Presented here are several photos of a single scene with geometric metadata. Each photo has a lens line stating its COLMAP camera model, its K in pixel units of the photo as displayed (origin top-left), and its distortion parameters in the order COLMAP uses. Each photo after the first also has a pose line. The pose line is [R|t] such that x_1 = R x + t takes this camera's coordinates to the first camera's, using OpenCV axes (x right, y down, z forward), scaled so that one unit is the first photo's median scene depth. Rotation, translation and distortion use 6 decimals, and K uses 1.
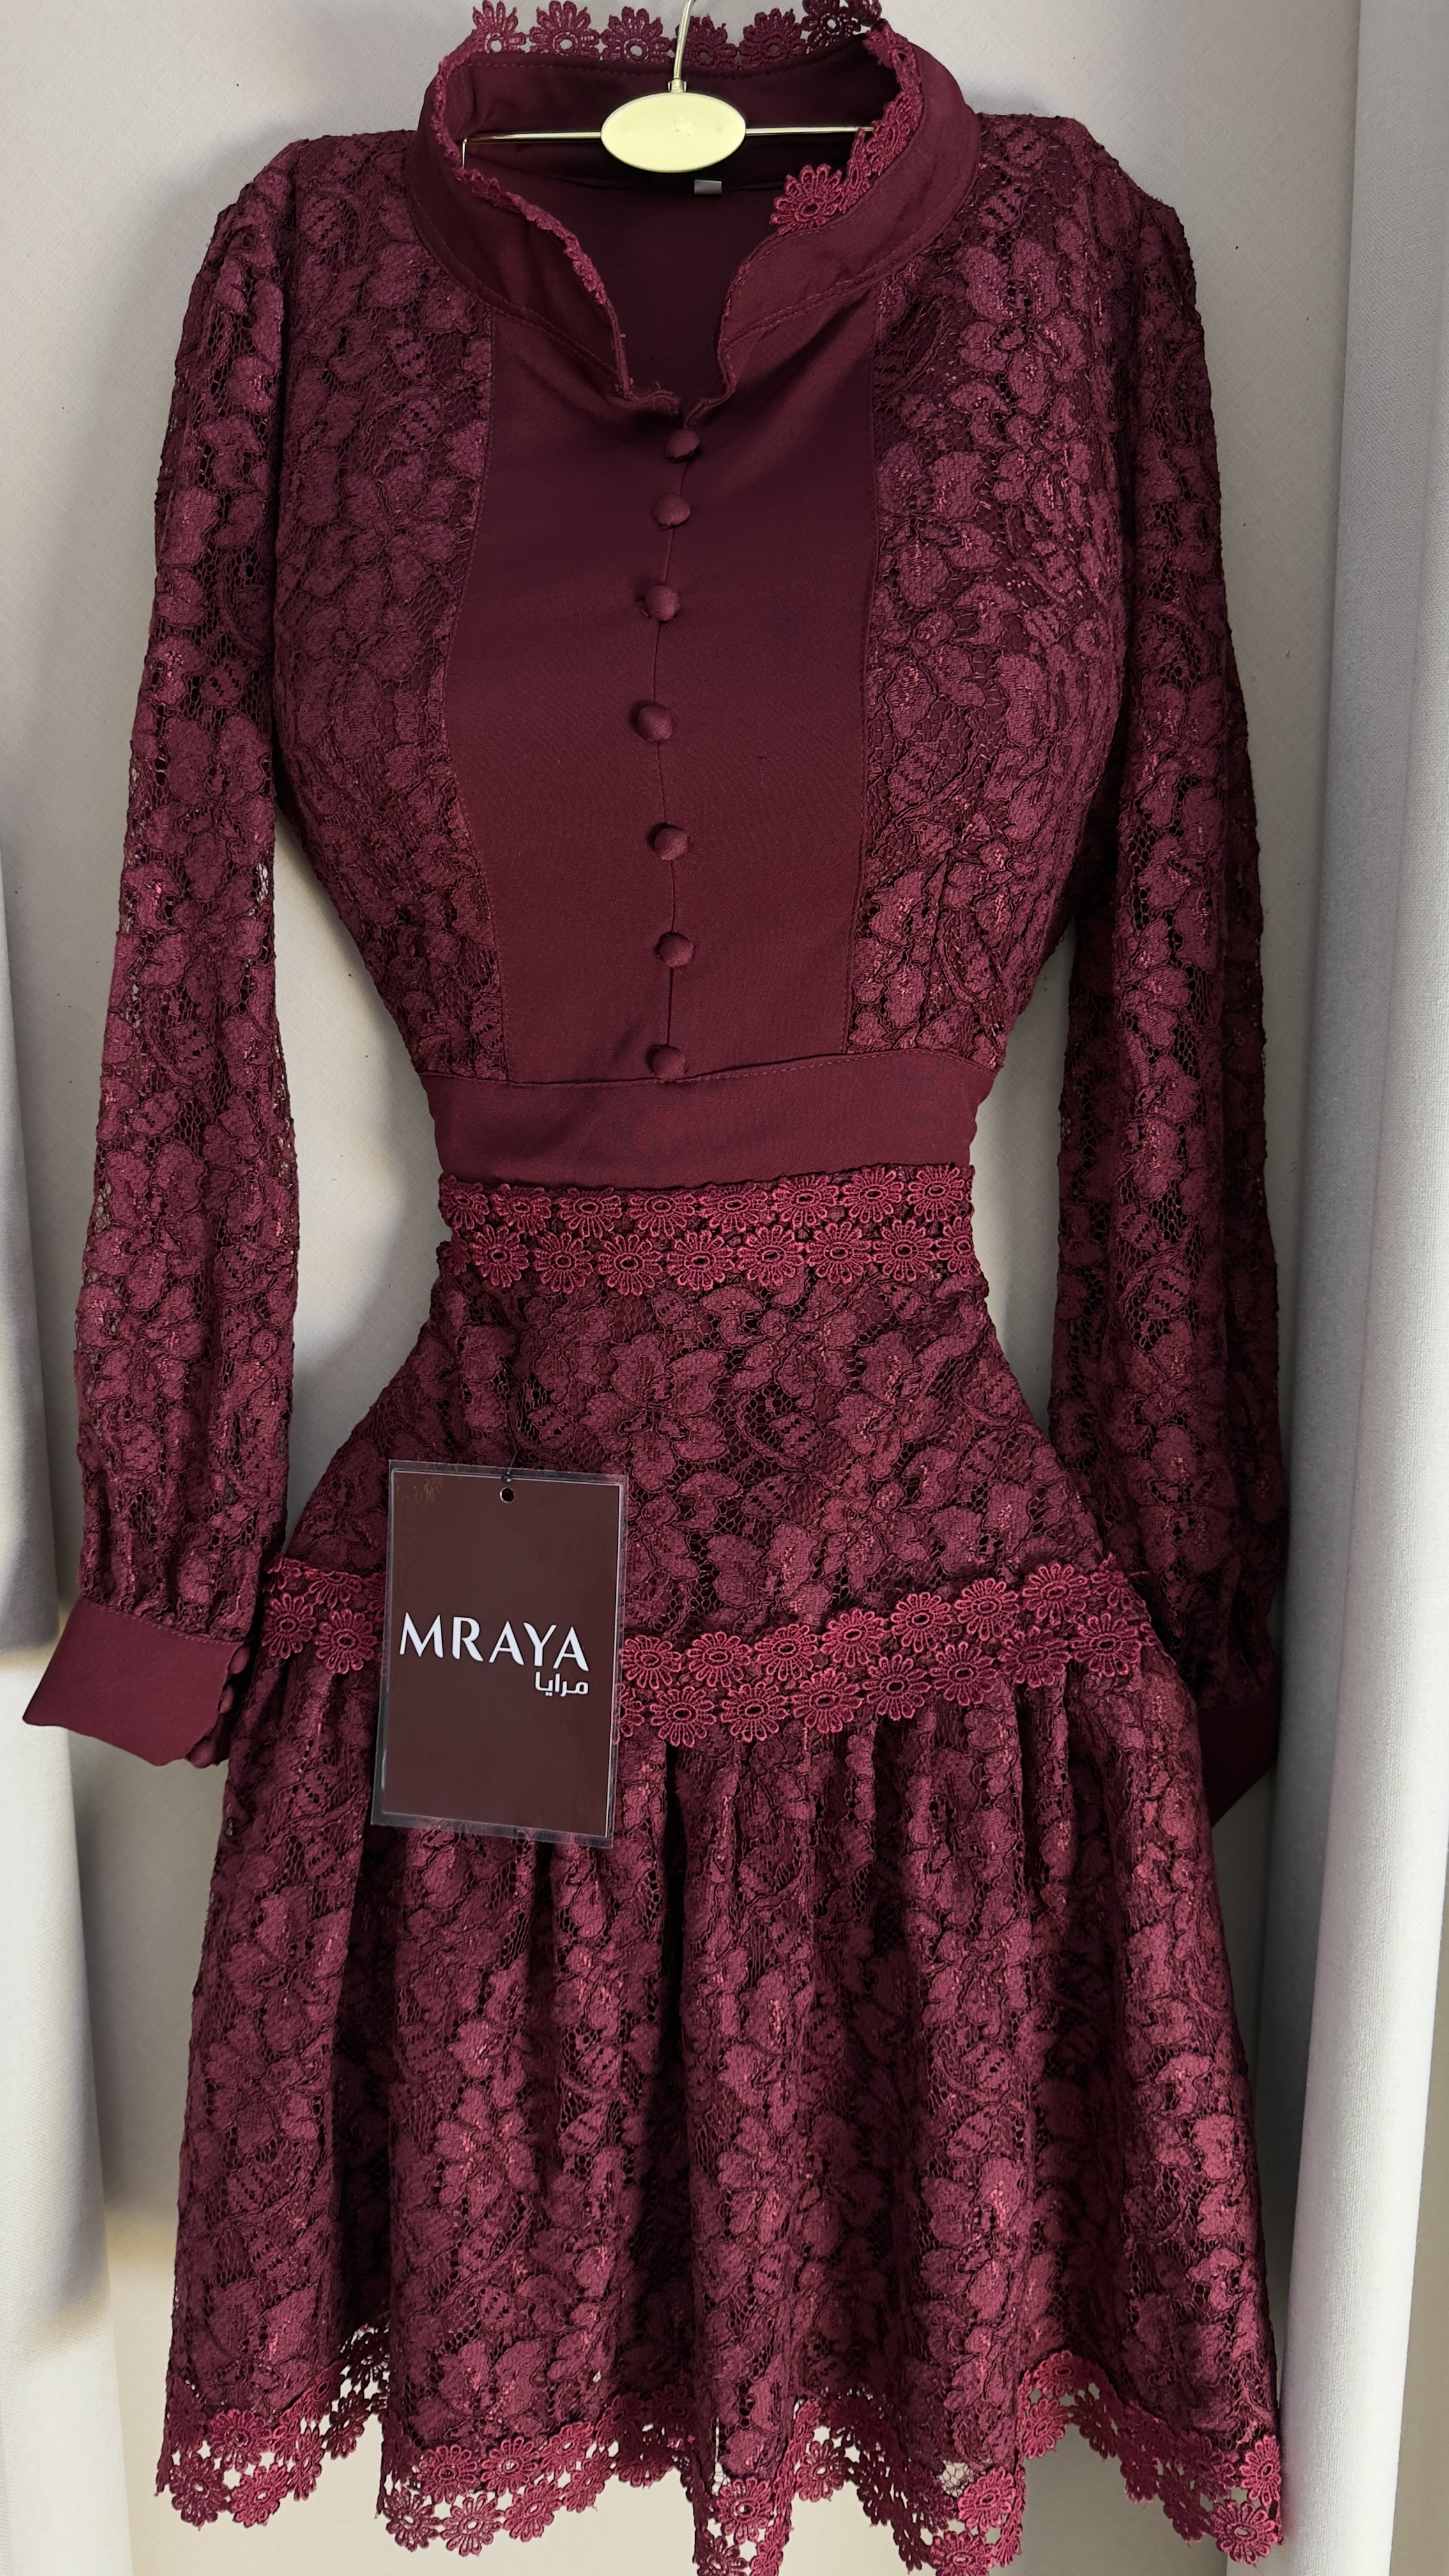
lens RADIAL K [[1776.1, 0, 724.2], [0, 1776.1, 1282.1], [0, 0, 1]] dist [0.060708, -0.065494]
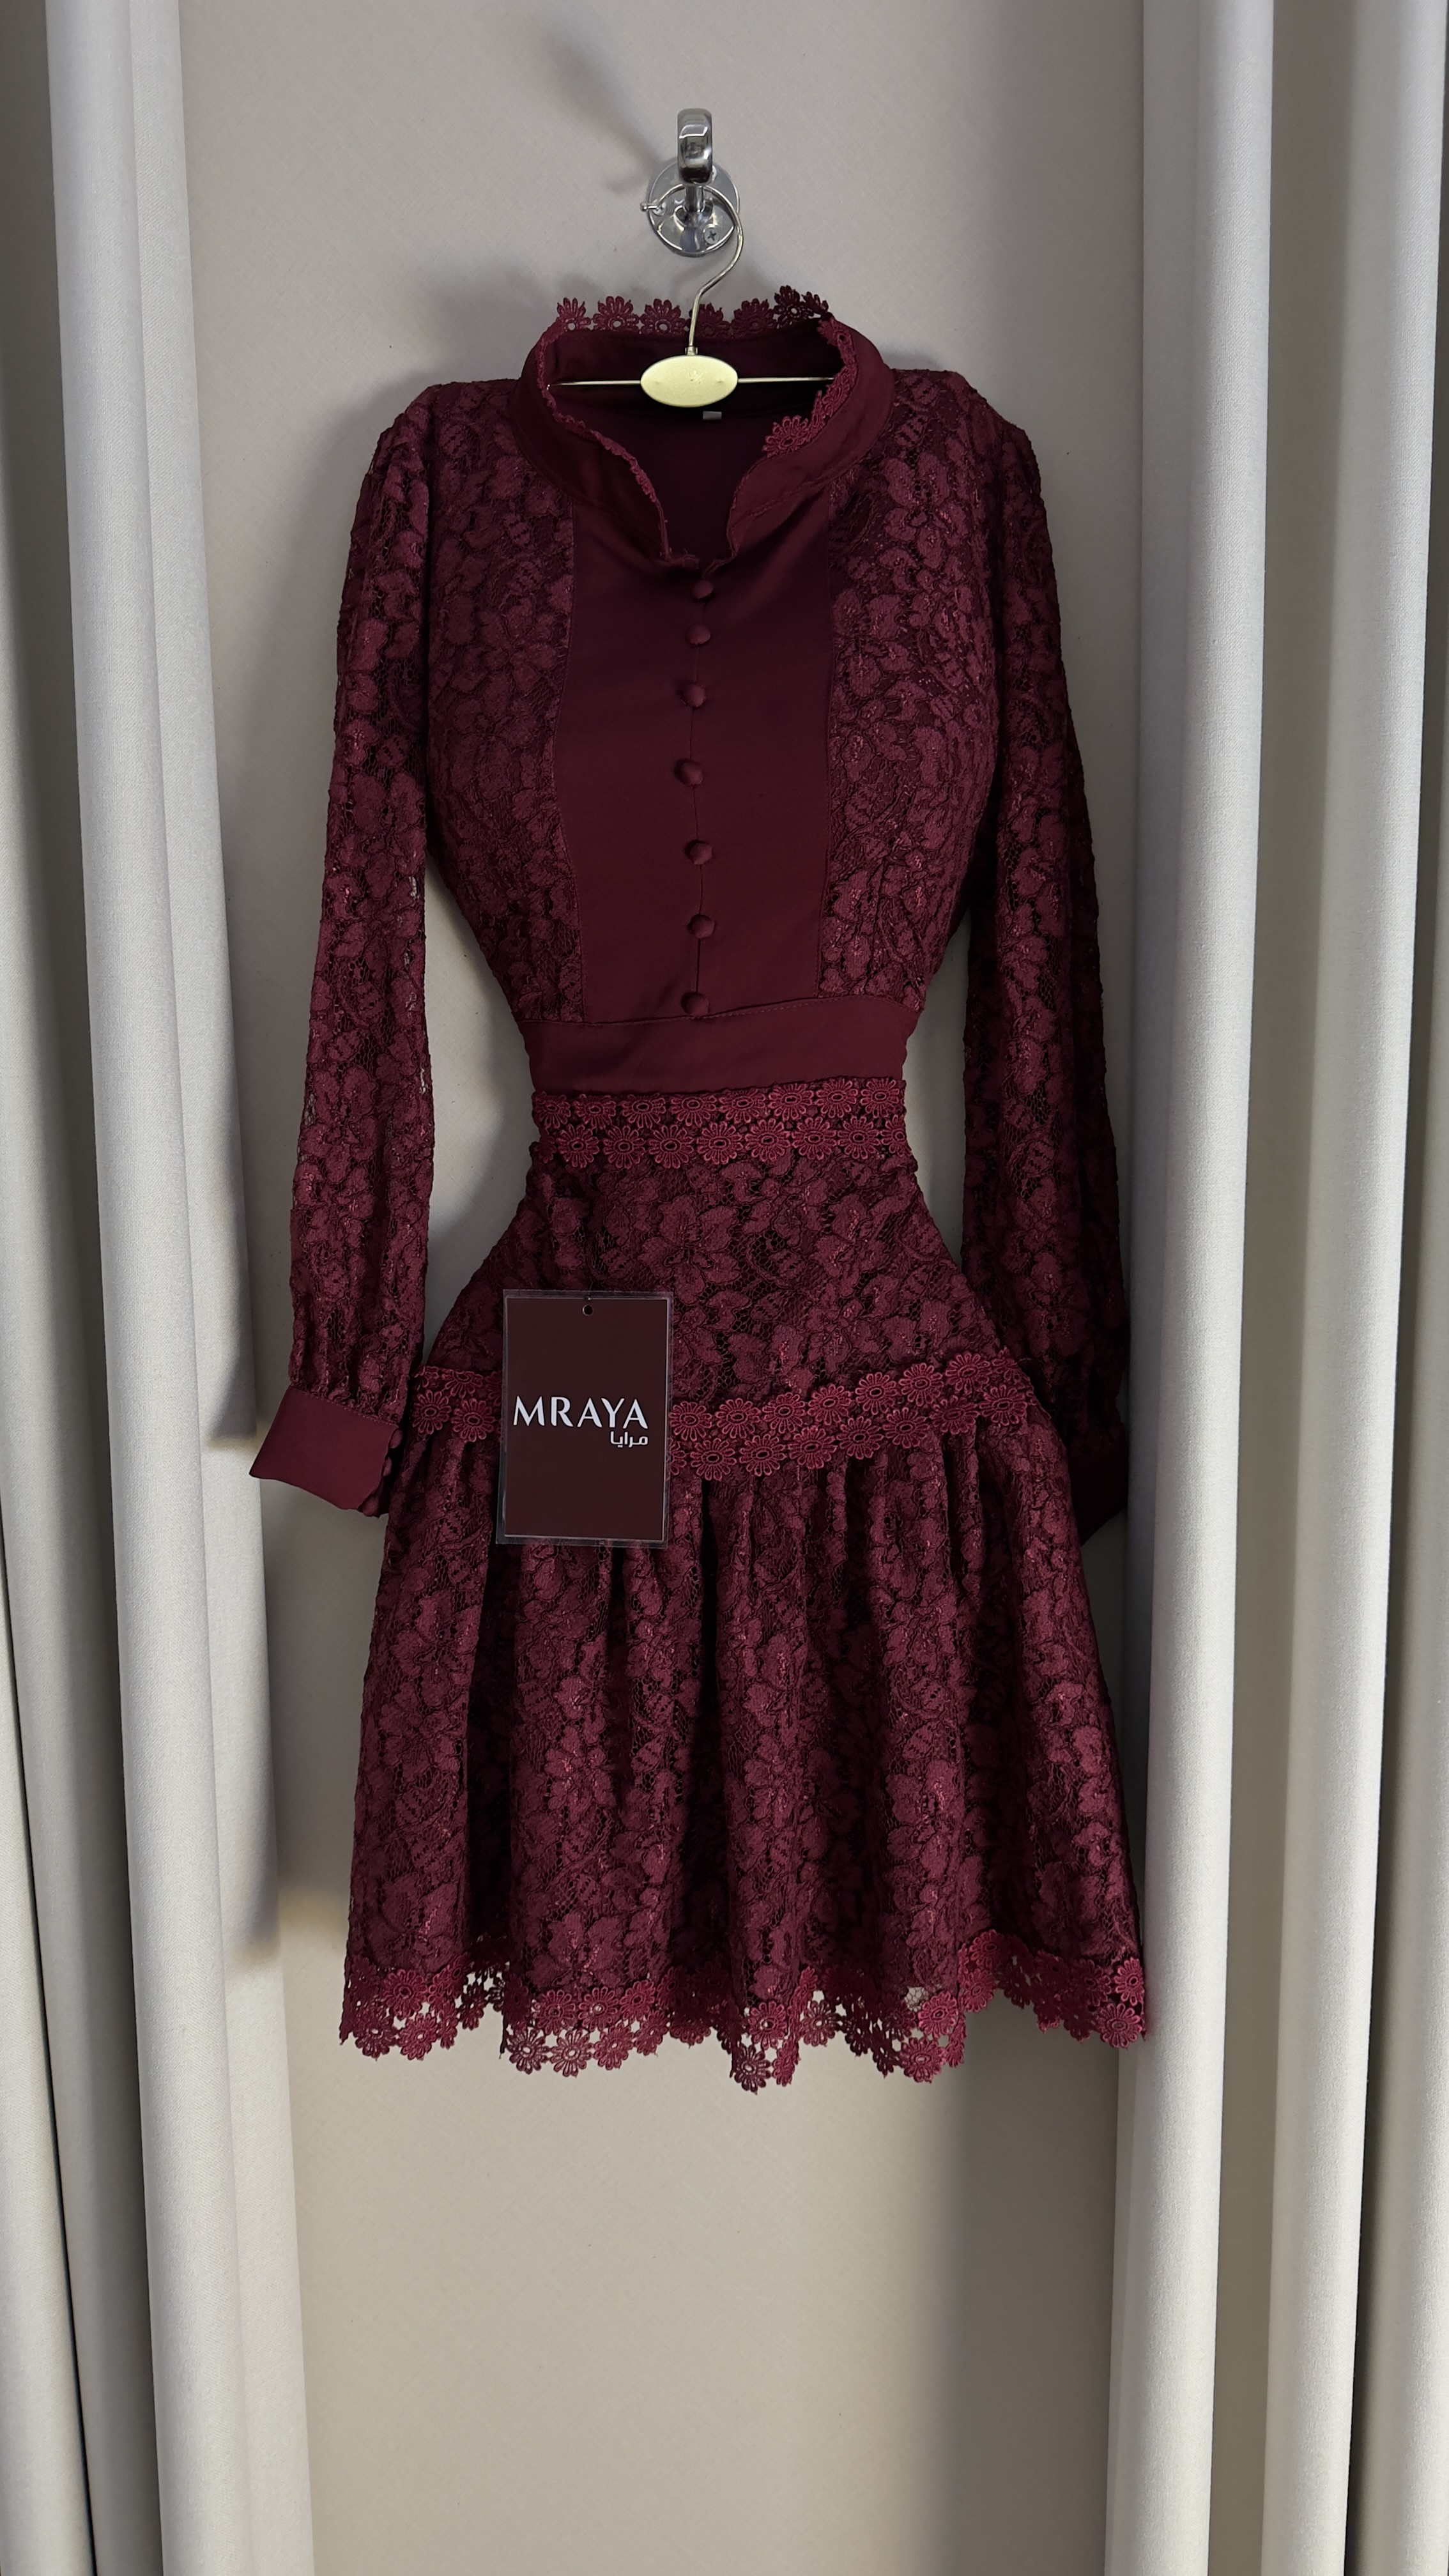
lens RADIAL K [[1812.1, 0, 716.6], [0, 1812.1, 1299.8], [0, 0, 1]] dist [0.163324, -0.288923]
pose [[0.999125, -0.018785, 0.037369, -0.073273], [0.020280, 0.998993, -0.040020, 0.173358], [-0.036579, 0.040743, 0.998500, -0.474854]]
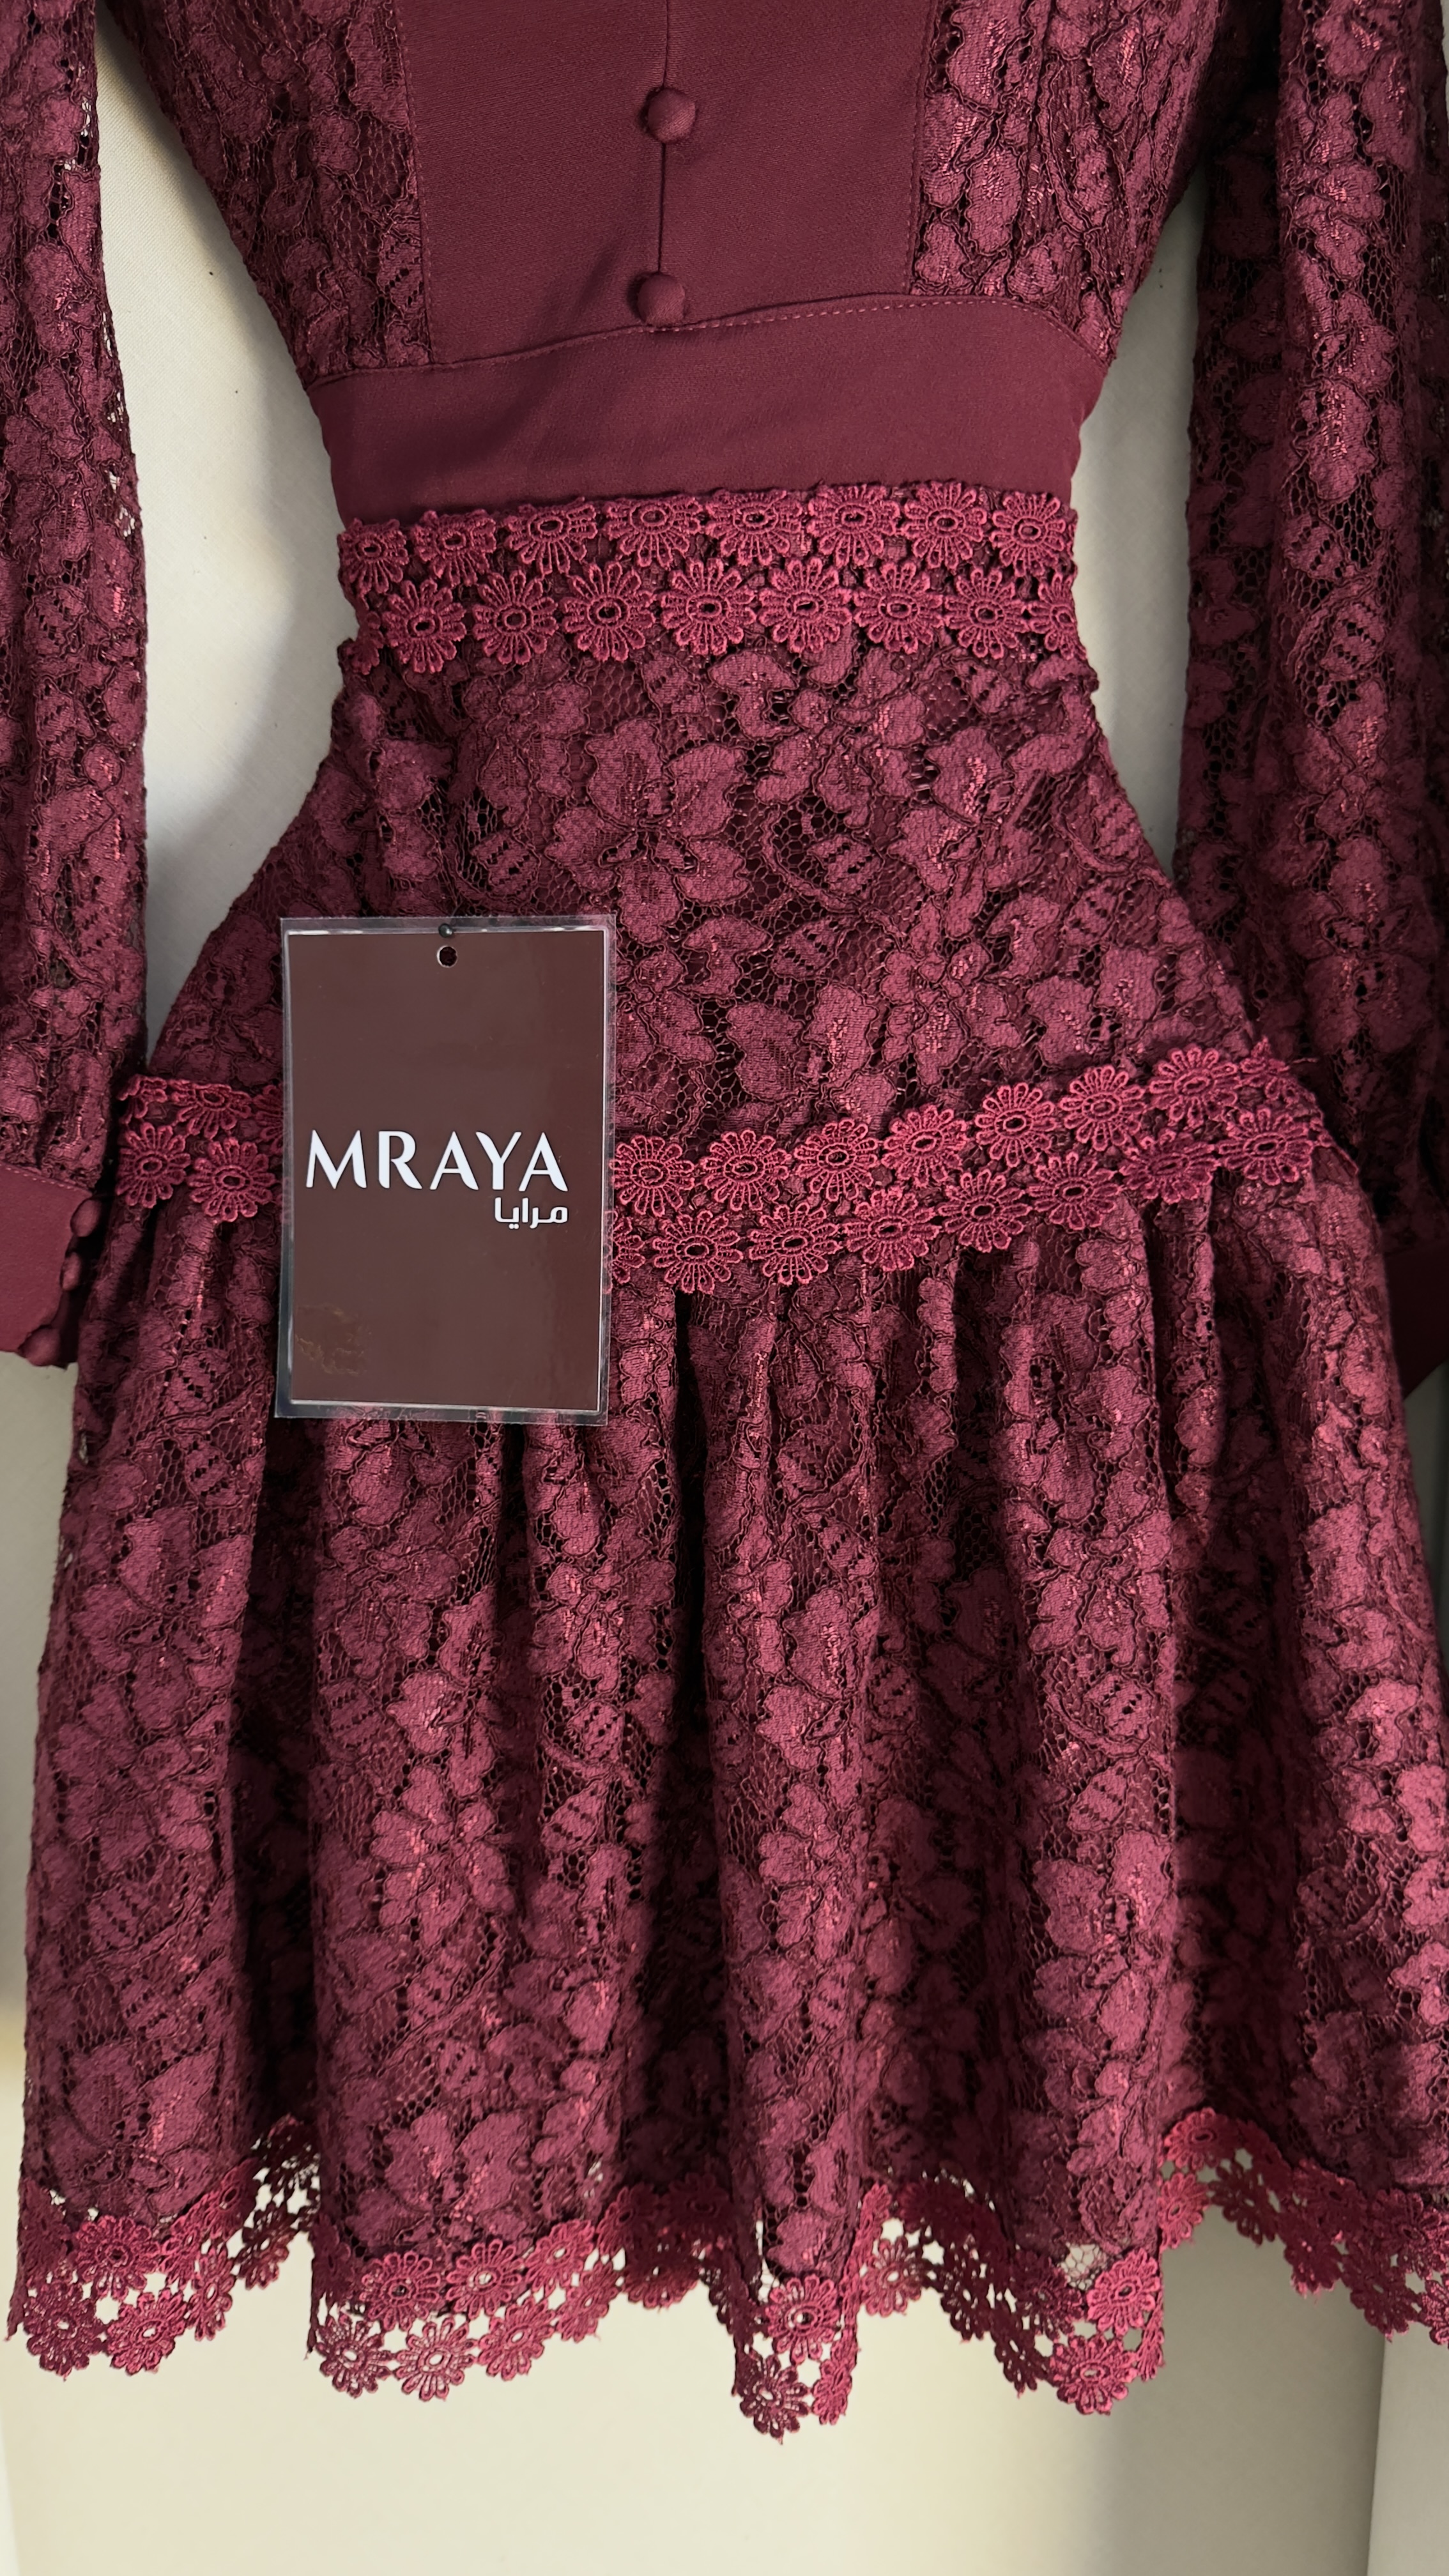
lens RADIAL K [[1762.6, 0, 724.5], [0, 1762.6, 1288.0], [0, 0, 1]] dist [0.070891, -0.109164]
pose [[0.999064, -0.022389, 0.037006, -0.039363], [0.021803, 0.999632, 0.016161, 0.246948], [-0.037354, -0.015339, 0.999184, 0.275948]]
